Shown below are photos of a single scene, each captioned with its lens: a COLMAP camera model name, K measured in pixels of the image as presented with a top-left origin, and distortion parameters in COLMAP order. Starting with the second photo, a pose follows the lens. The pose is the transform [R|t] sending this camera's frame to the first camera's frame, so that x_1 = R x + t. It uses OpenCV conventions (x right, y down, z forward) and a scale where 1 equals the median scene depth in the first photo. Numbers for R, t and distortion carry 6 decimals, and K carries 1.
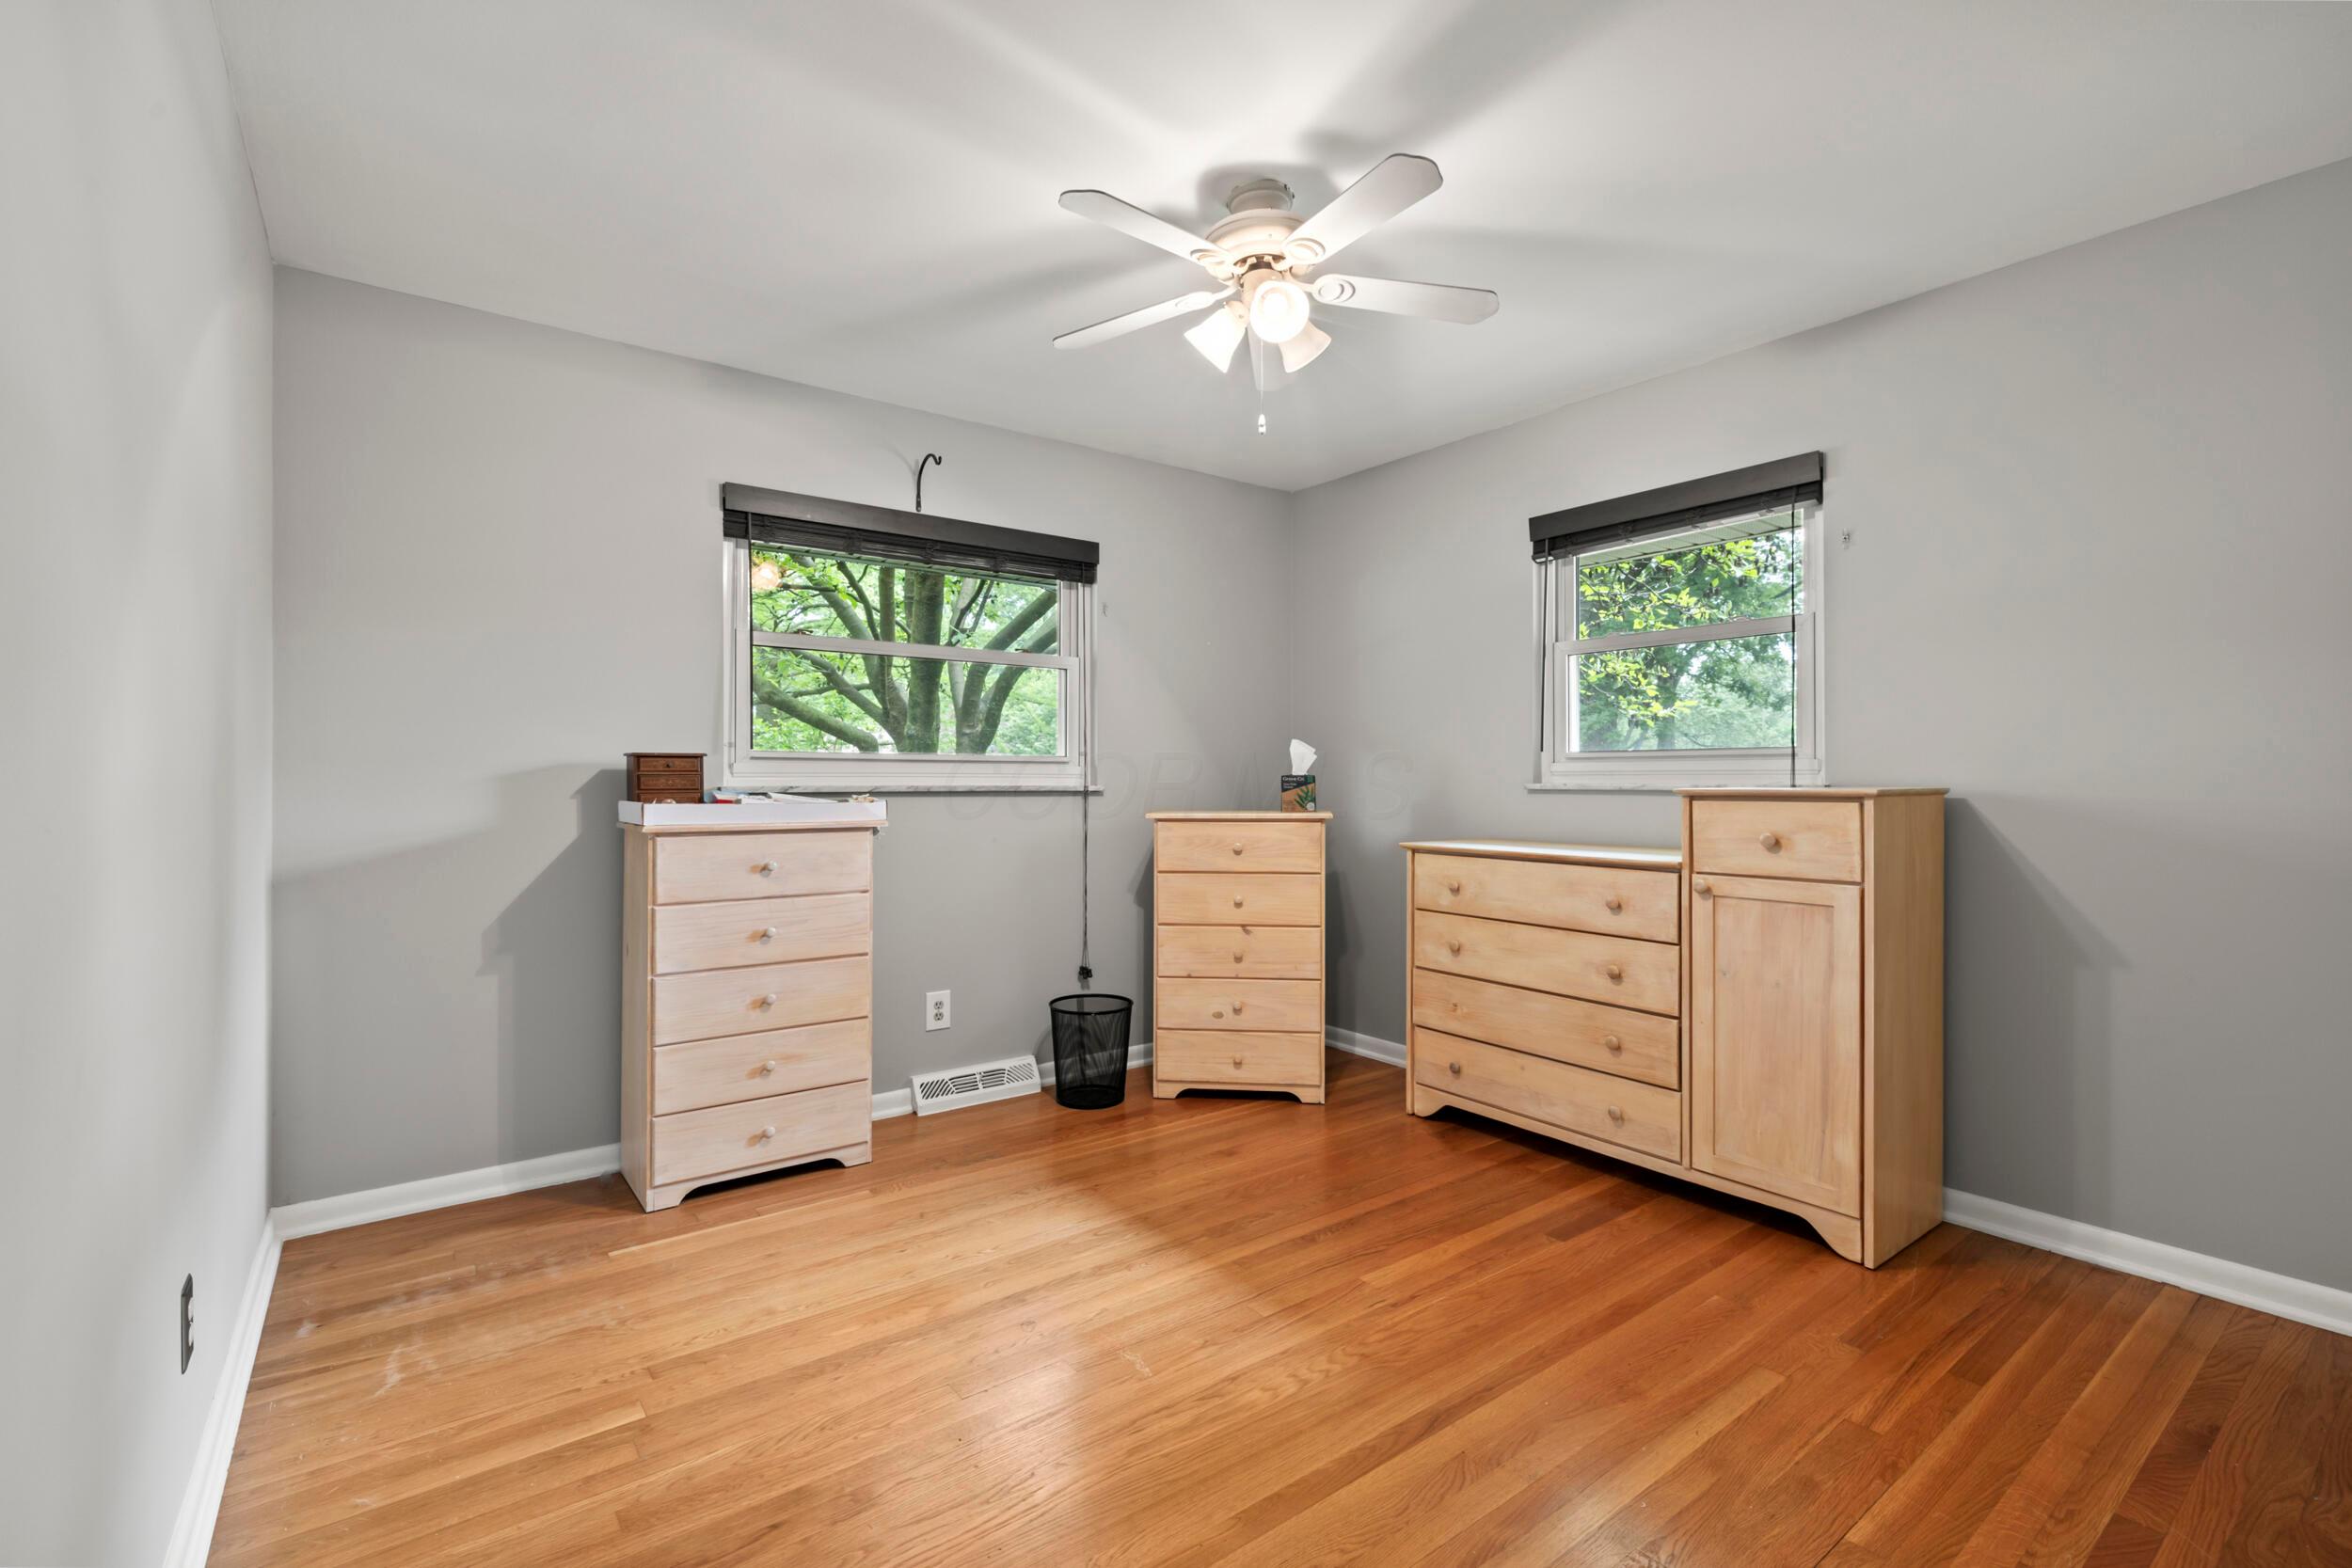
lens RADIAL K [[1020.3, 0, 1245.5], [0, 1020.3, 781.9], [0, 0, 1]] dist [-0.001106, 0.000856]
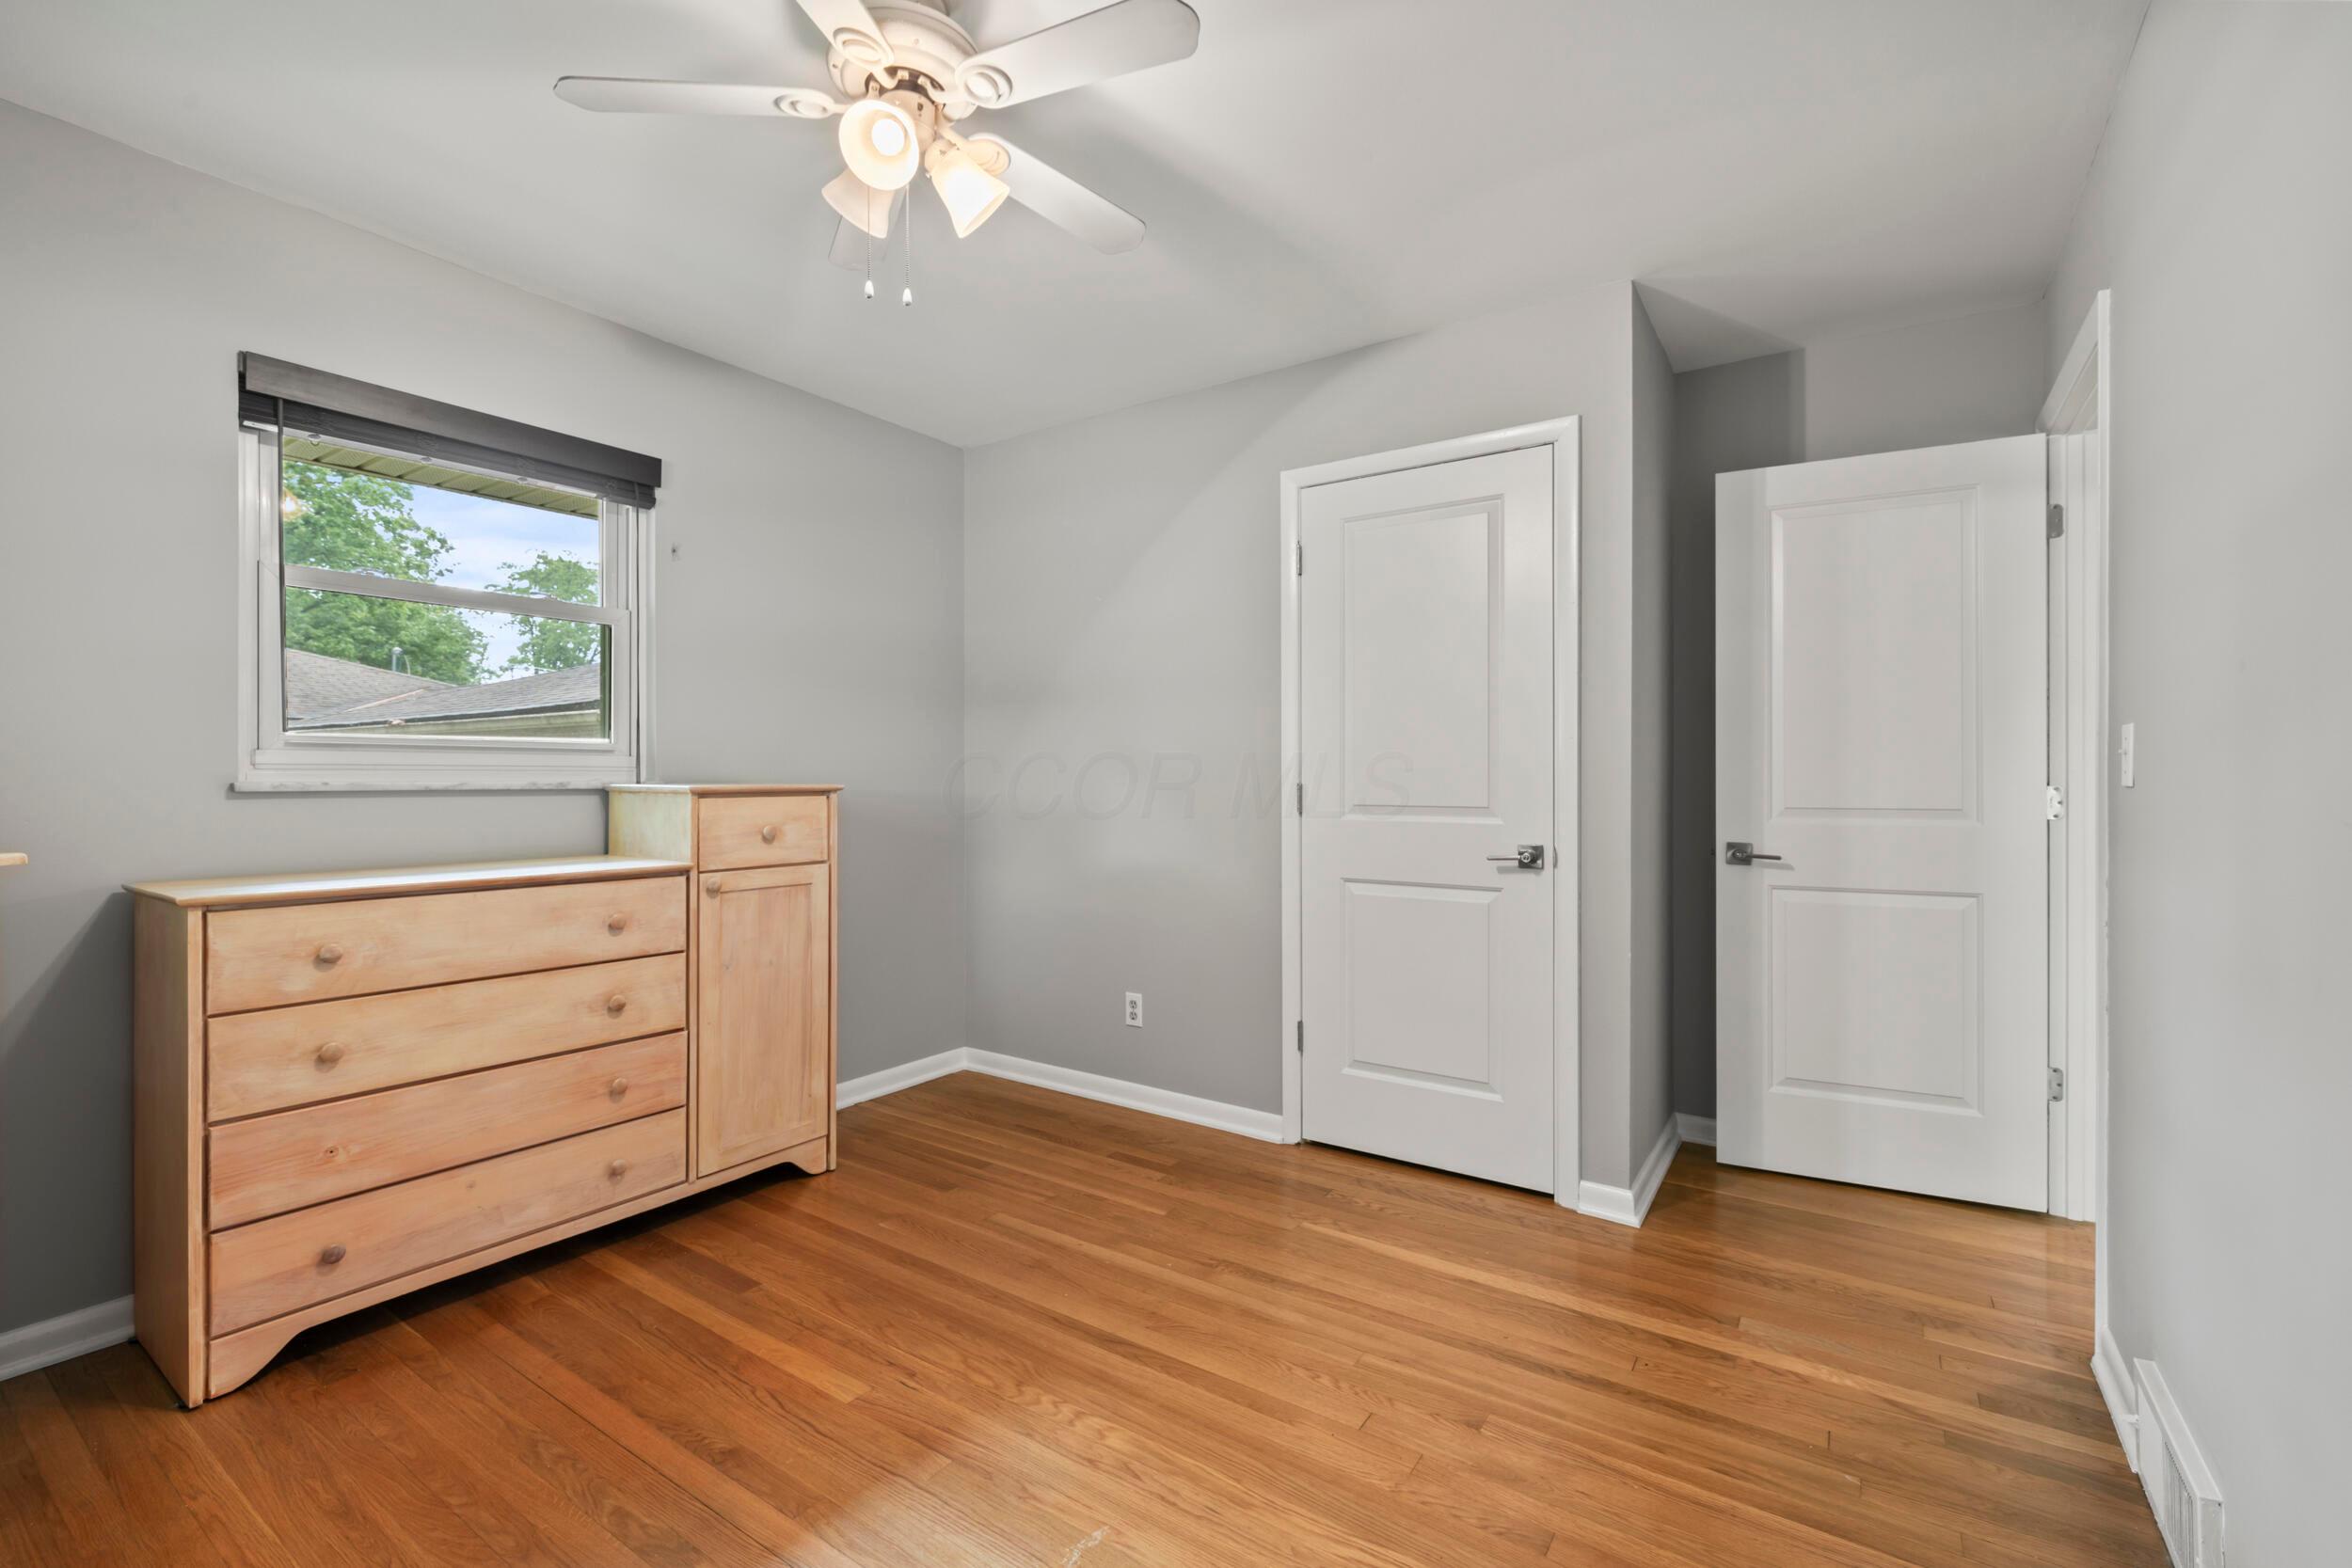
lens RADIAL K [[1020.3, 0, 1183.4], [0, 1020.3, 778.3], [0, 0, 1]] dist [-0.001106, 0.000856]
pose [[-0.276994, -0.002423, 0.960868, -0.633970], [0.000144, 0.999997, 0.002563, -0.003236], [-0.960872, 0.000849, -0.276993, 0.844901]]
